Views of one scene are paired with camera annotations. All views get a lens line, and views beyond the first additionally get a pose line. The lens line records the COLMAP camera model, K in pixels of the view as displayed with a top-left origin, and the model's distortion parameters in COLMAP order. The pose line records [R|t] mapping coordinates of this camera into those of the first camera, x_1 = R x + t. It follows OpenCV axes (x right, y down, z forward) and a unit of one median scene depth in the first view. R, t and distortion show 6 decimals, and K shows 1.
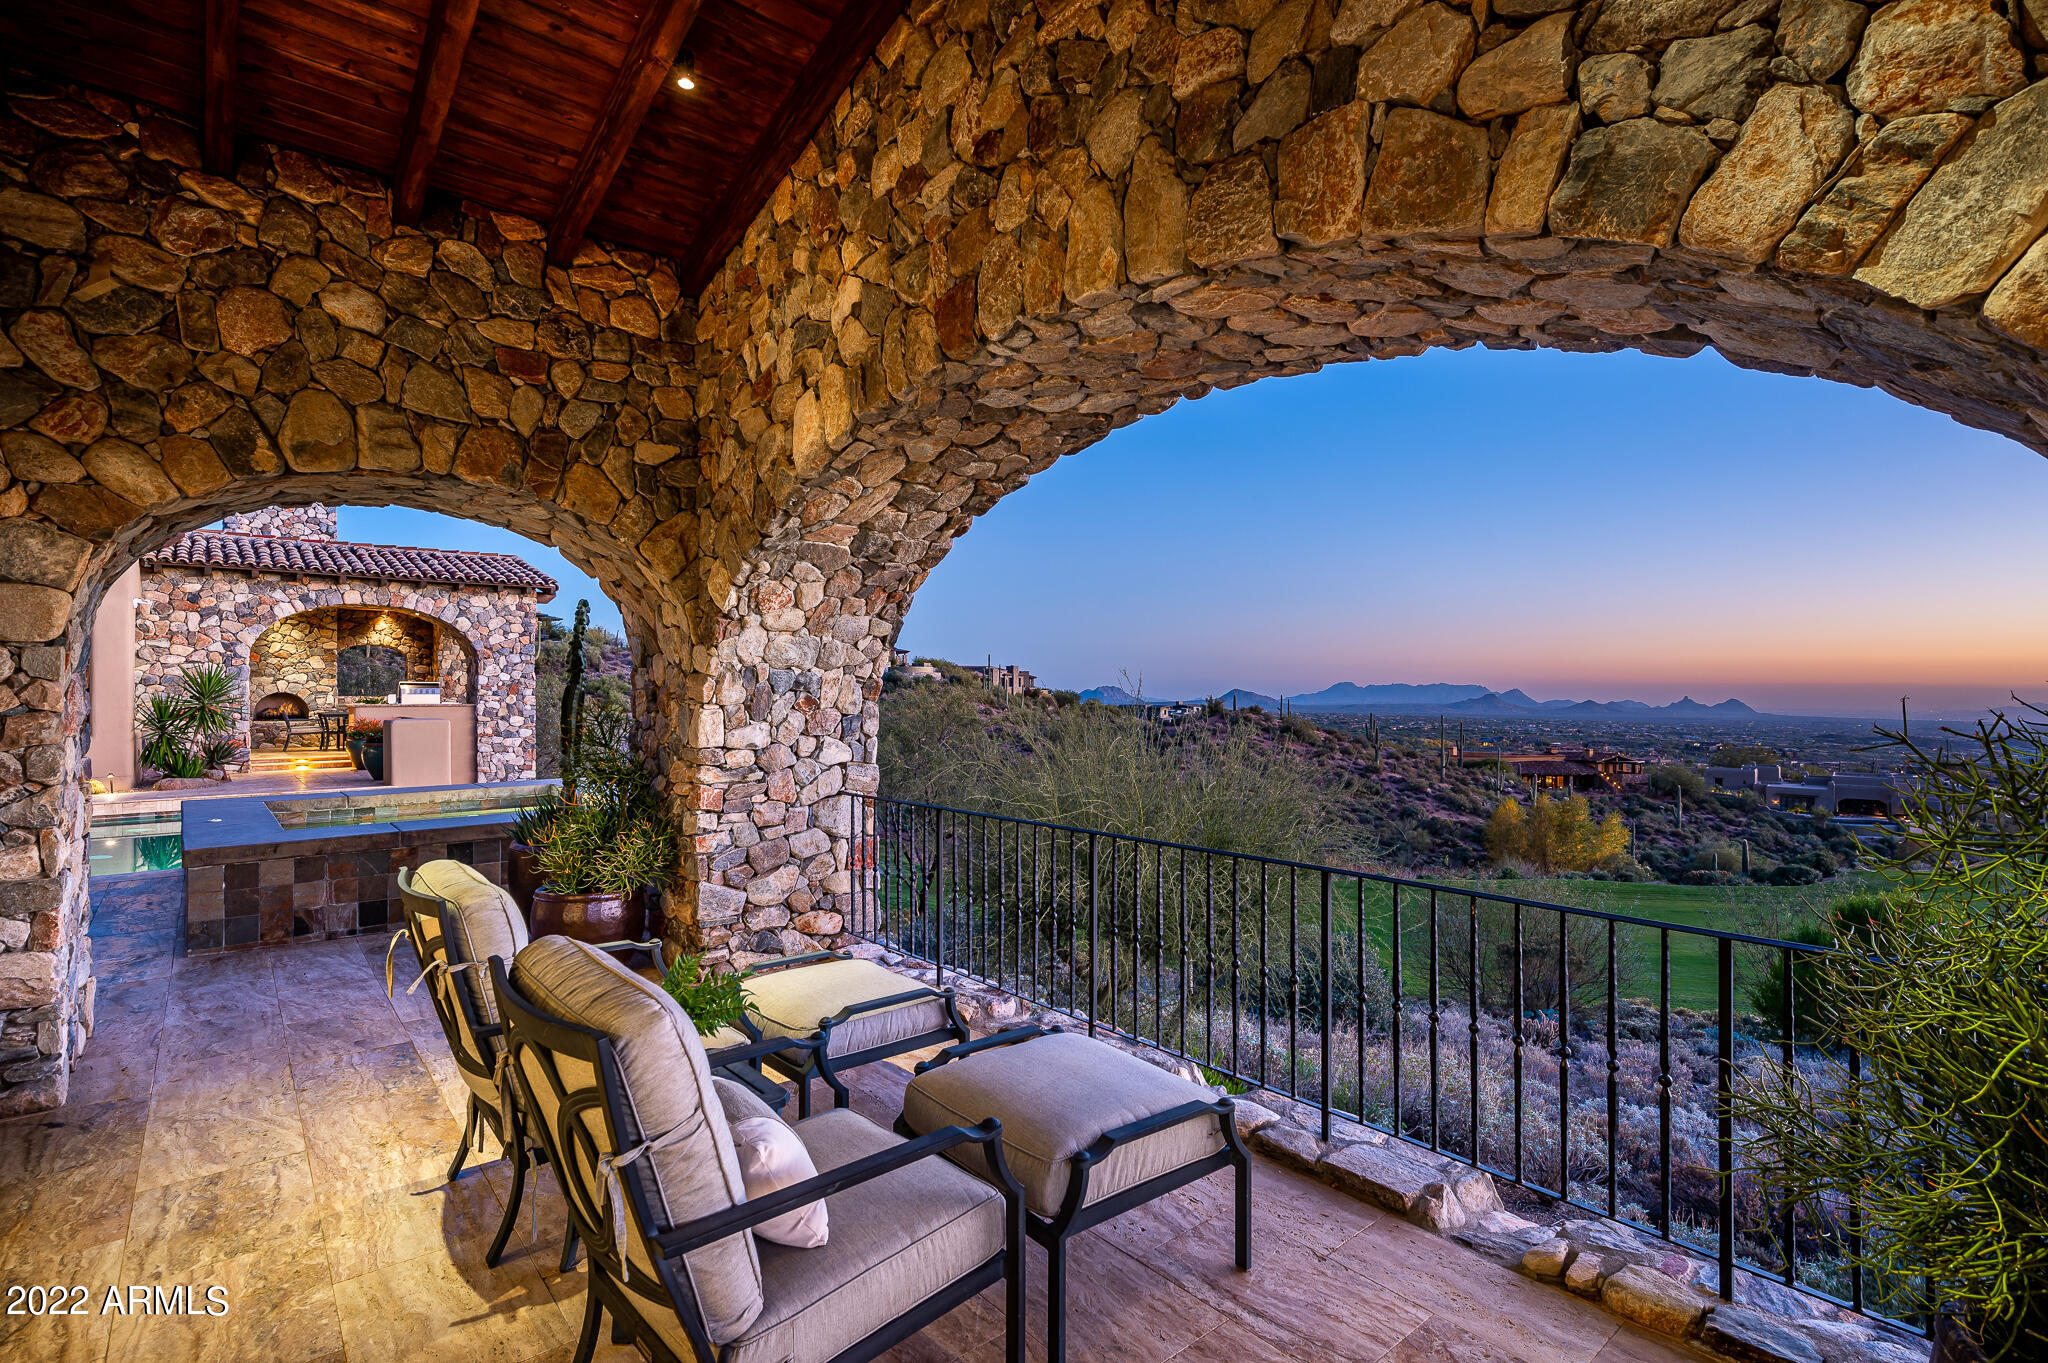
lens RADIAL K [[959.3, 0, 1026.8], [0, 959.3, 689.3], [0, 0, 1]] dist [0.001832, 0.000239]
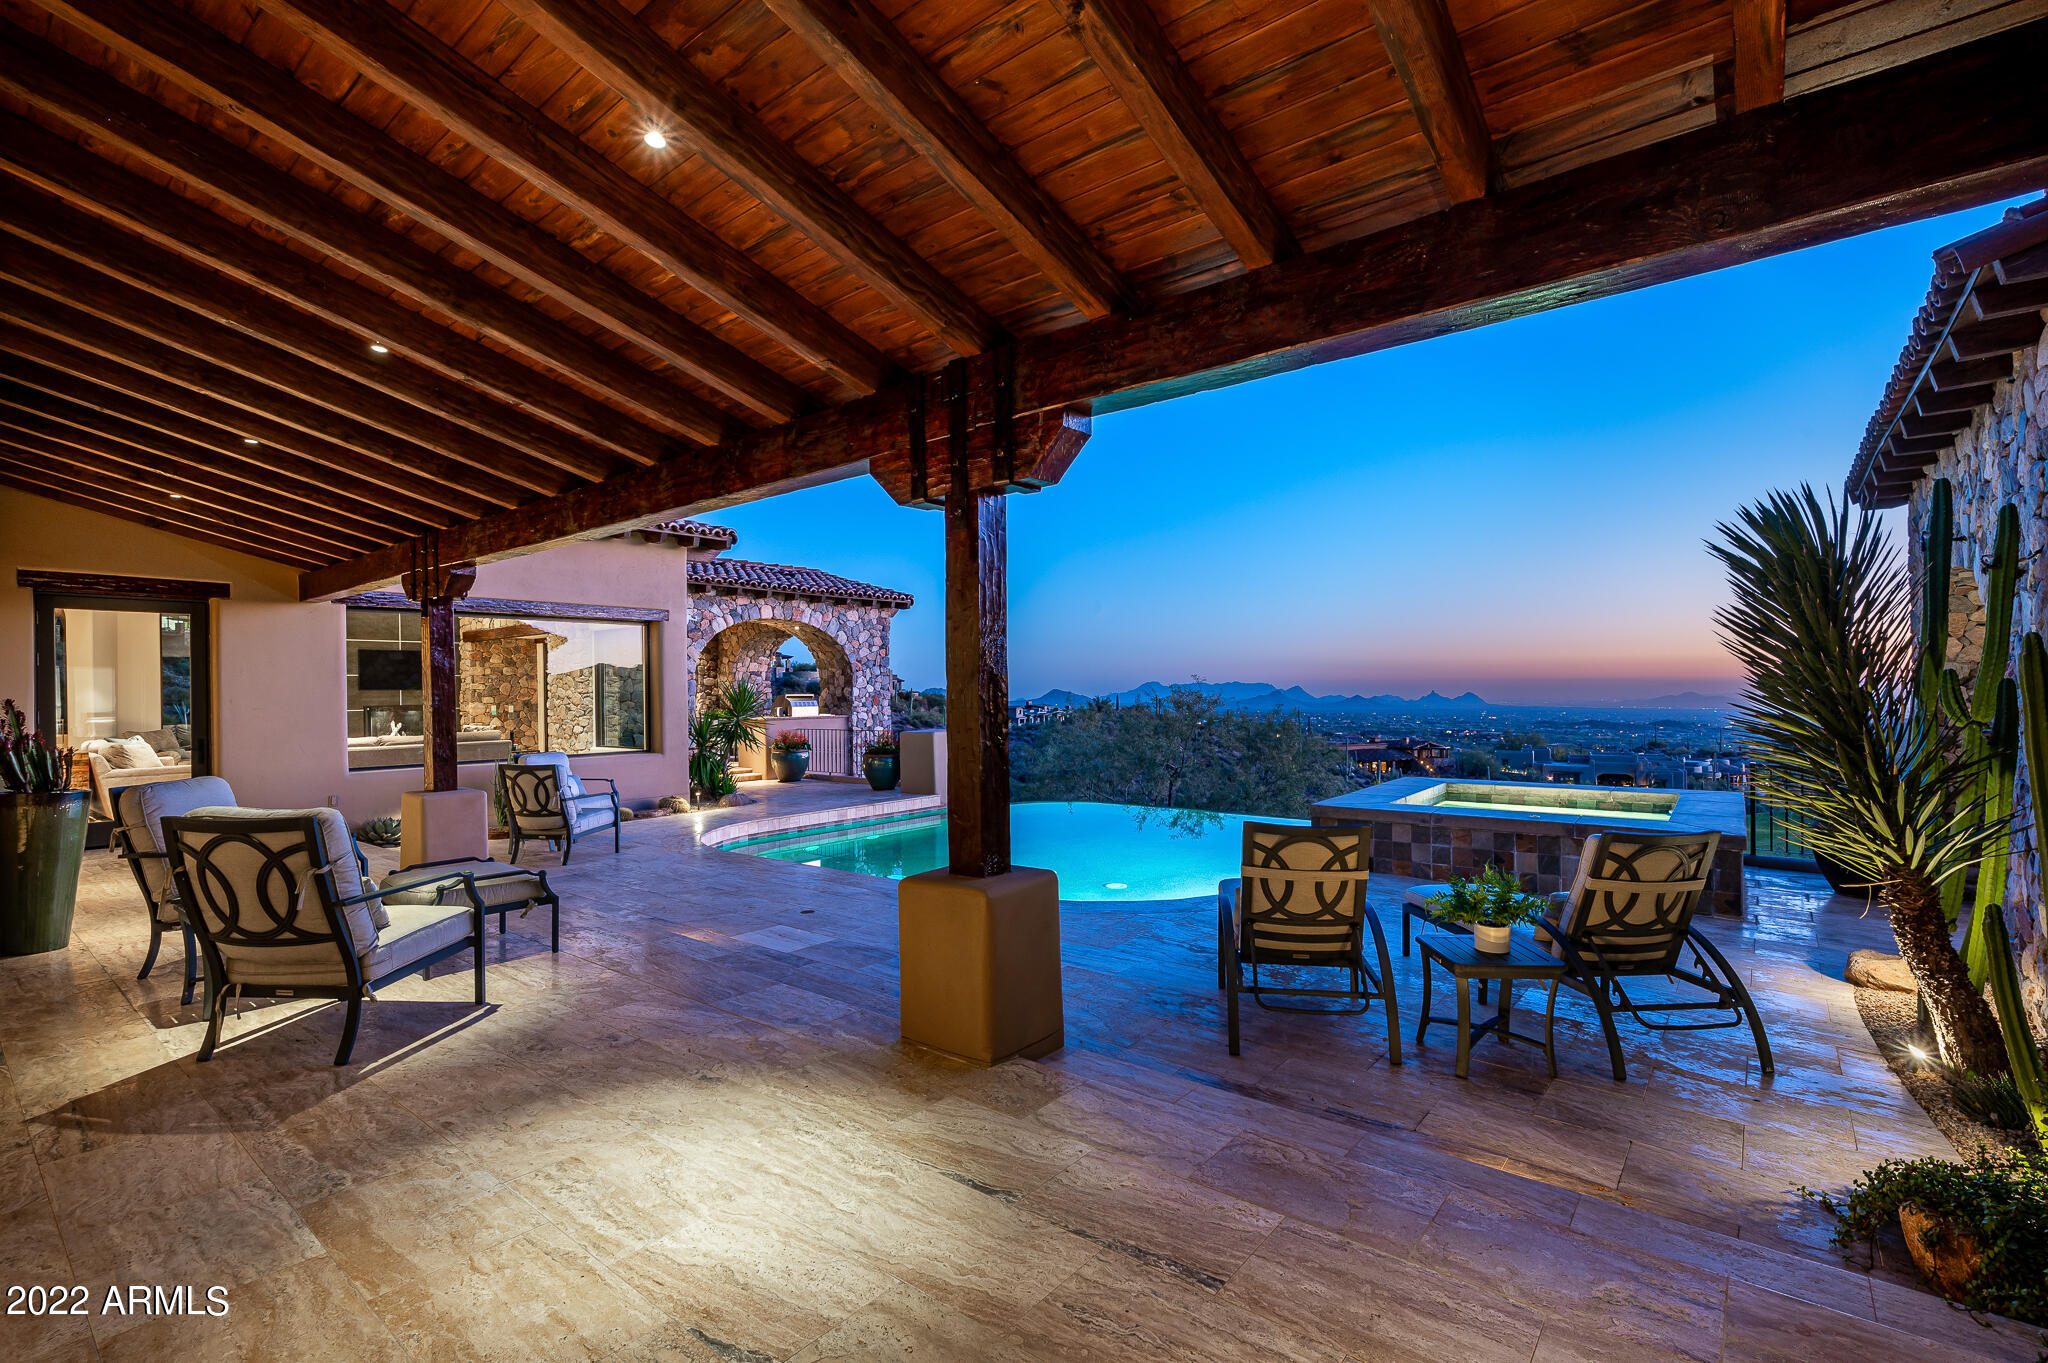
lens RADIAL K [[912.6, 0, 1031.9], [0, 912.6, 690.0], [0, 0, 1]] dist [0.001093, 0.000088]
pose [[0.981701, -0.012095, 0.190042, -0.570921], [0.012296, 0.999924, 0.000123, -0.009561], [-0.190029, 0.002216, 0.981776, 0.003182]]
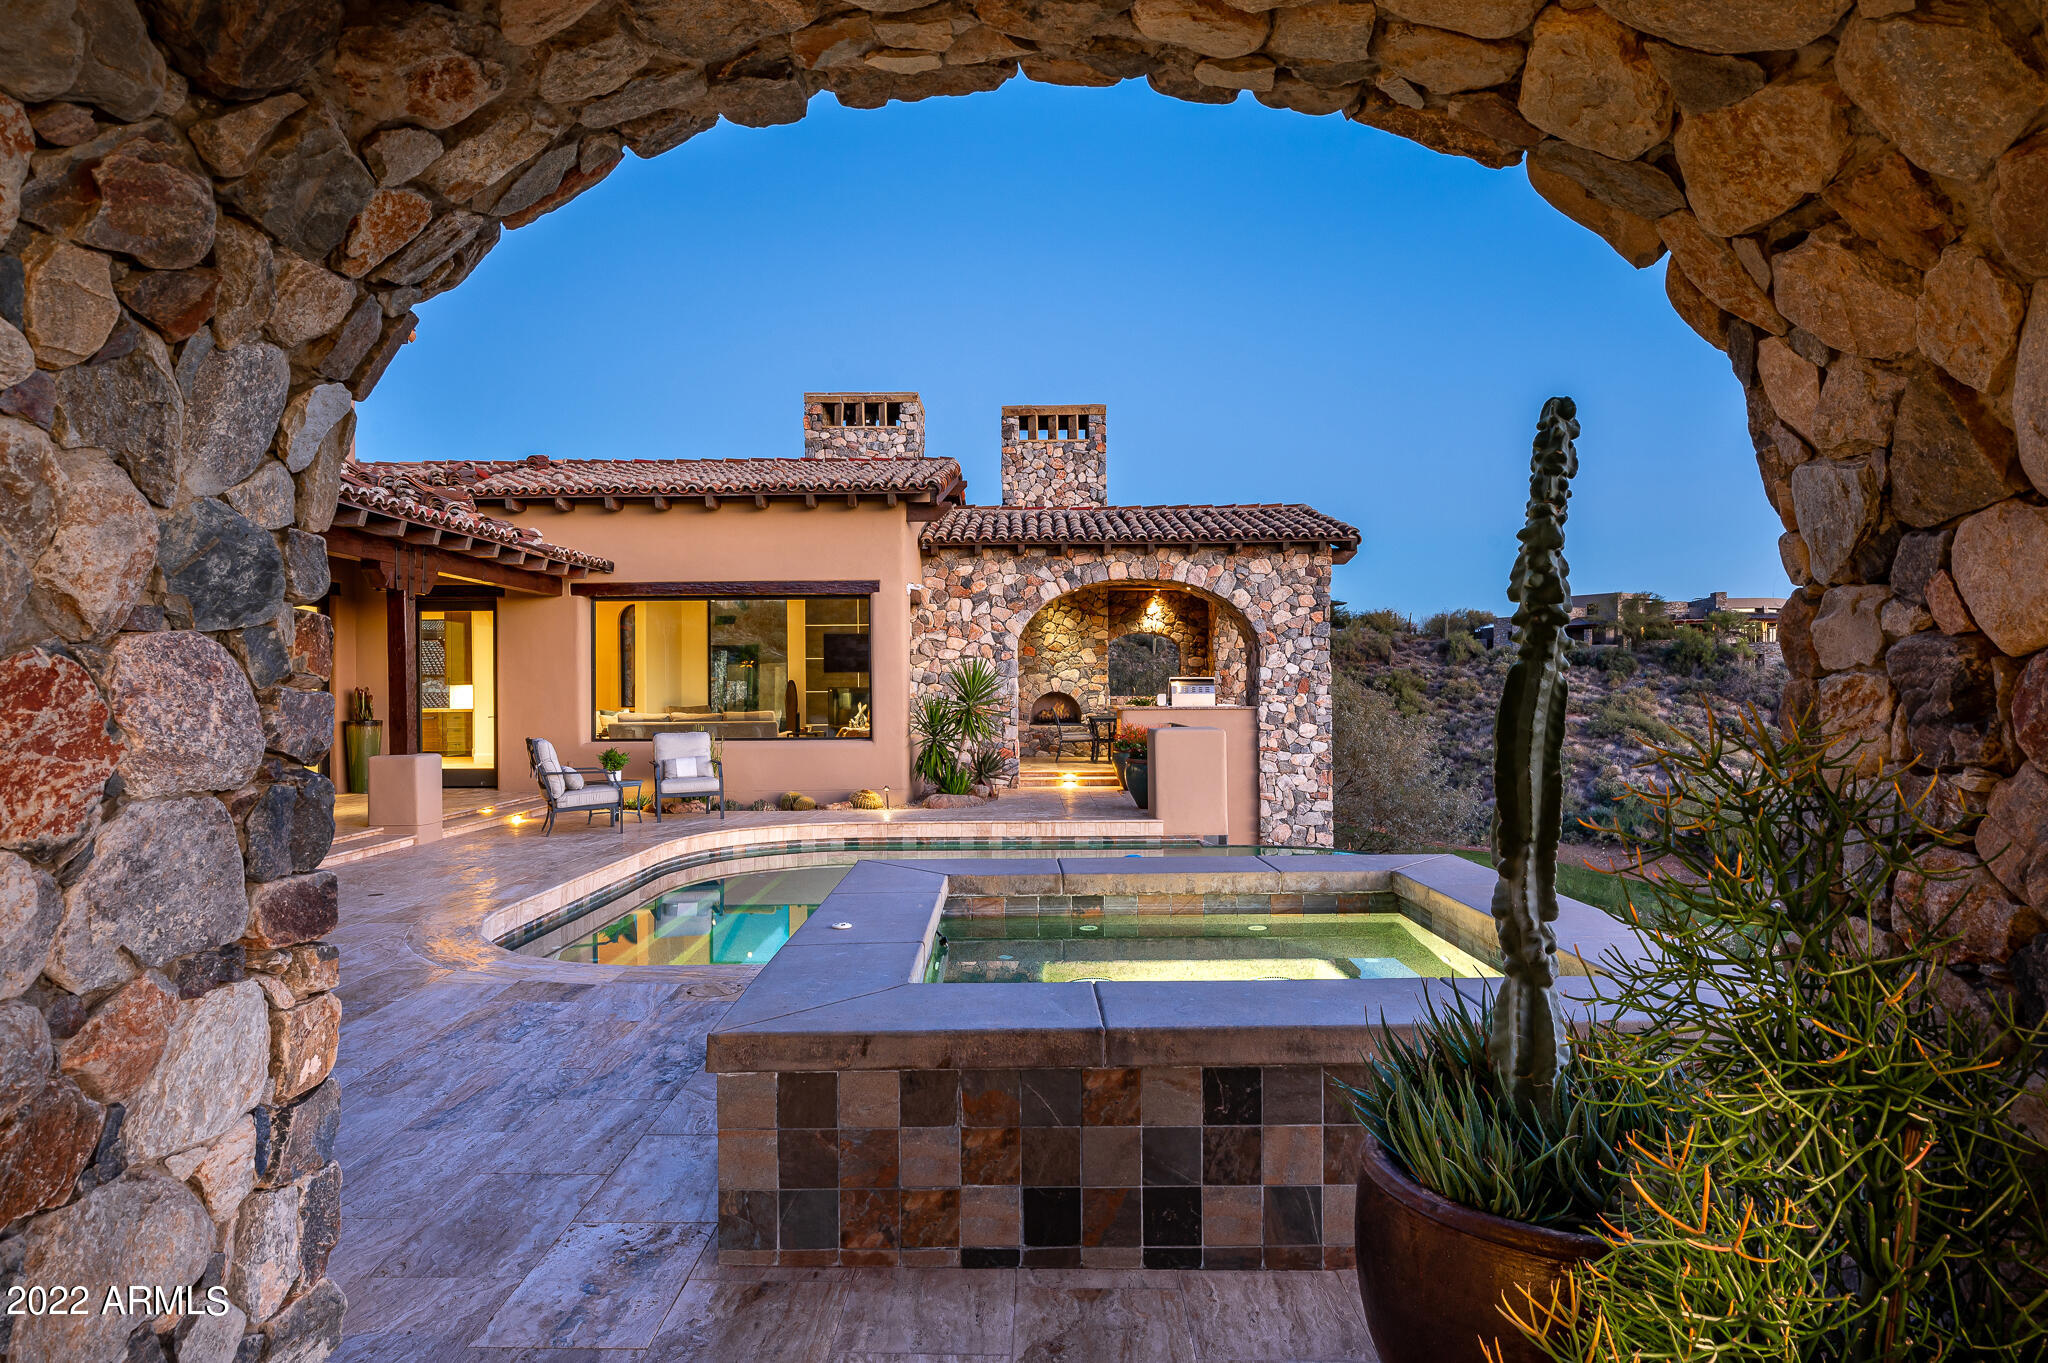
lens RADIAL K [[1203.0, 0, 1024.0], [0, 1203.0, 681.5], [0, 0, 1]] dist [-0.000622, -0.000075]
pose [[0.757403, -0.010156, -0.652869, -0.108853], [0.007754, 0.999948, -0.006559, 0.000961], [0.652902, -0.000094, 0.757443, 0.187737]]
